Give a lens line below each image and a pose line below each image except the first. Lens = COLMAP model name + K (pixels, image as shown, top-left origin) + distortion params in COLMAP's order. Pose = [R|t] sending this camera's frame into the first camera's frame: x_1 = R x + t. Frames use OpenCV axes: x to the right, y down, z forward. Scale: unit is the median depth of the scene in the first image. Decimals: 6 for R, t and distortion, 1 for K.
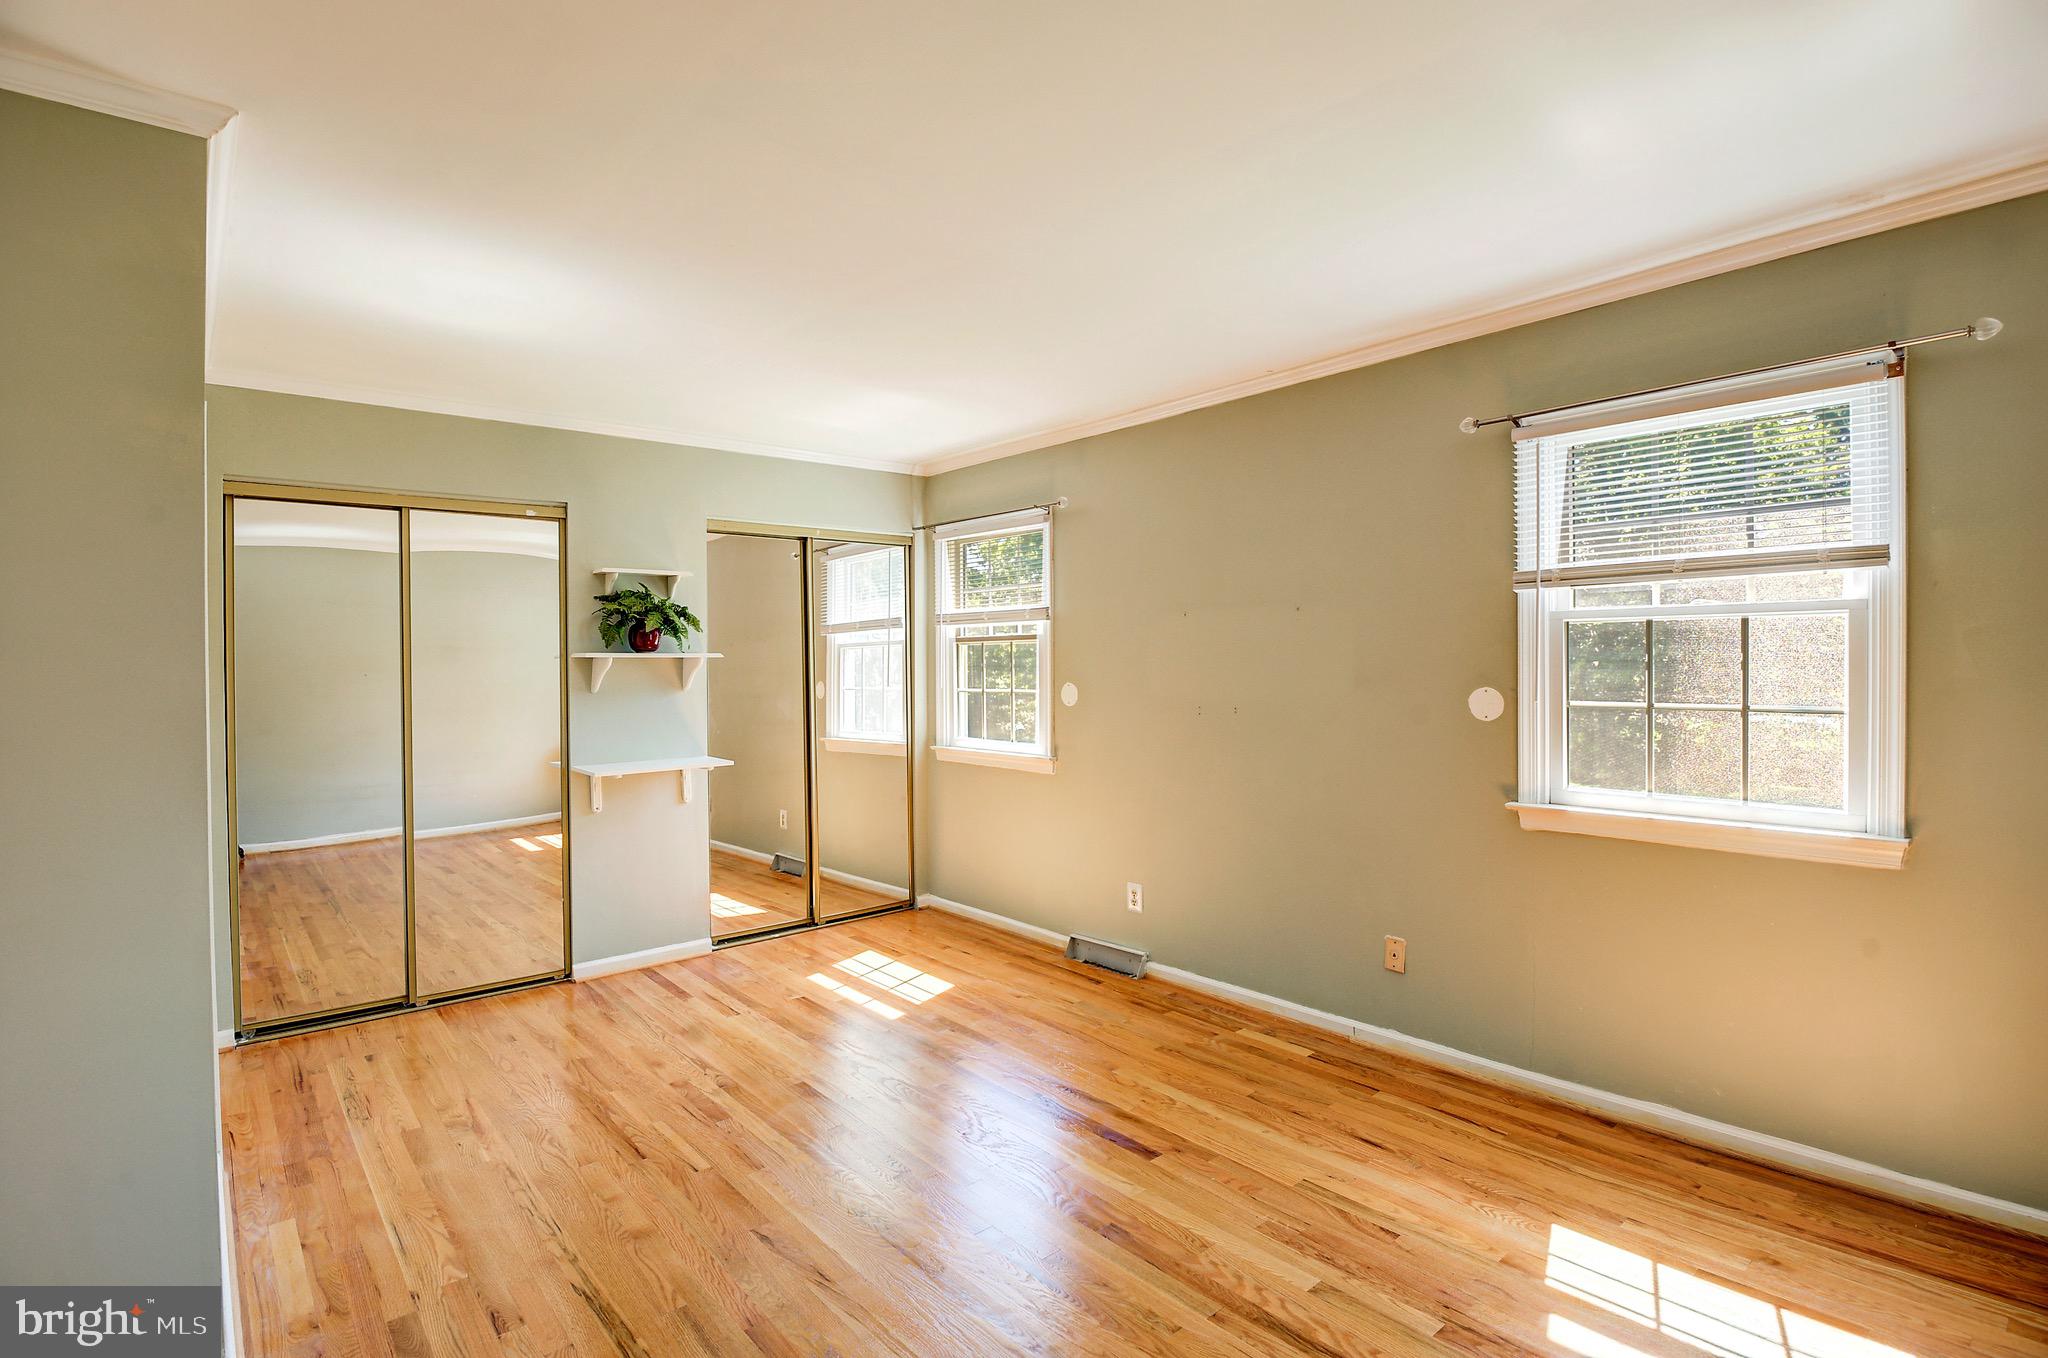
lens RADIAL K [[1009.0, 0, 1014.9], [0, 1009.0, 674.2], [0, 0, 1]] dist [-0.024091, -0.004558]
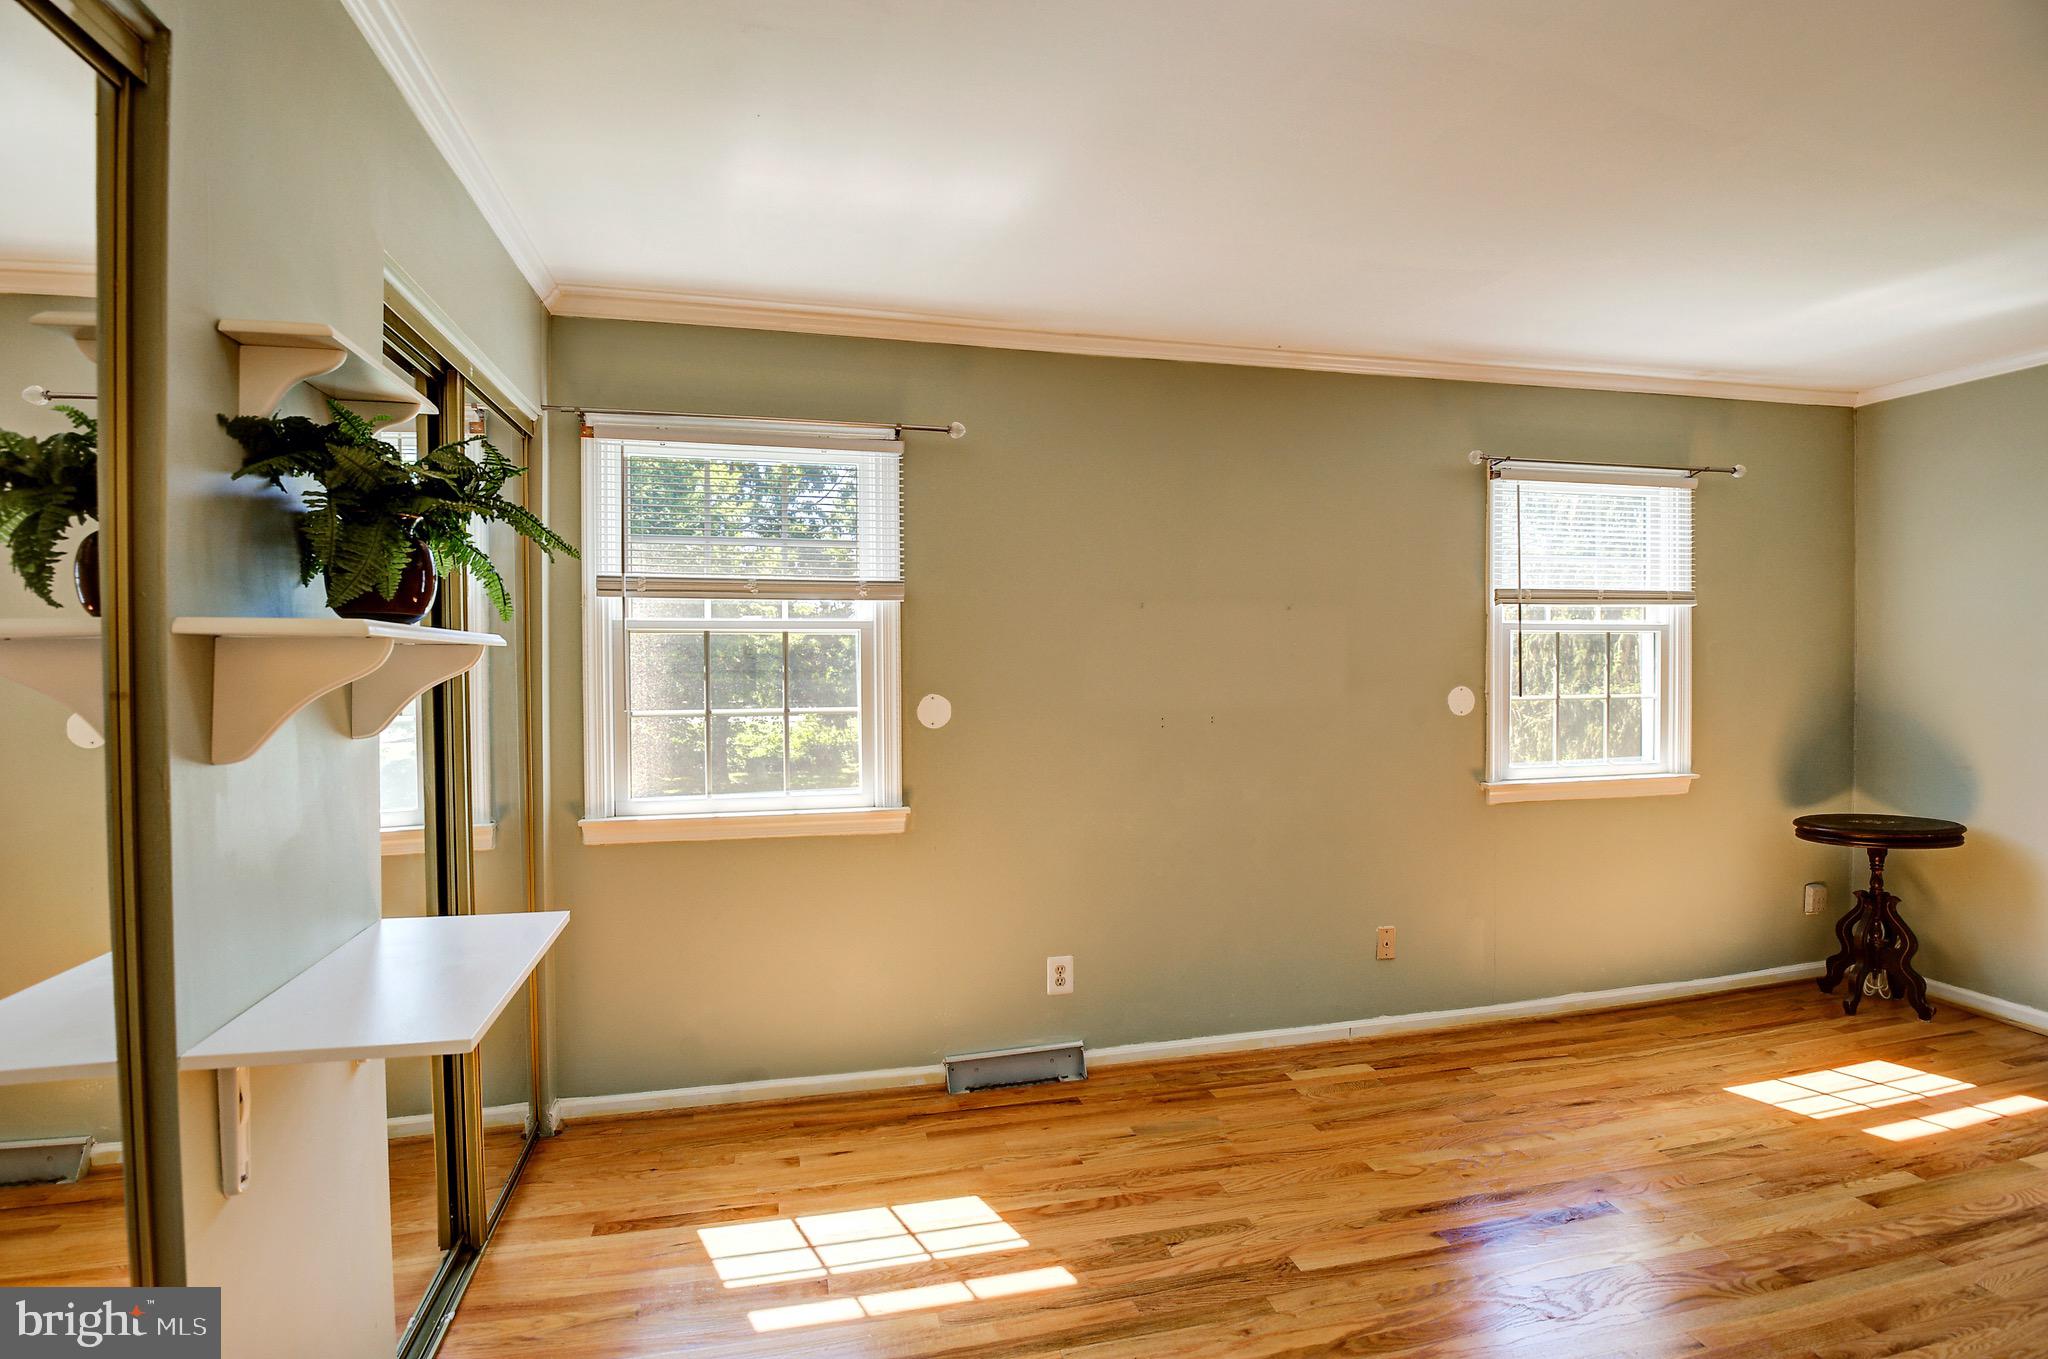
lens RADIAL K [[1009.0, 0, 1023.0], [0, 1009.0, 680.6], [0, 0, 1]] dist [-0.024091, -0.004558]
pose [[0.435108, -0.006460, 0.900355, -0.614751], [0.011799, 0.999929, 0.001472, -0.001020], [-0.900301, 0.009982, 0.435153, 0.744395]]
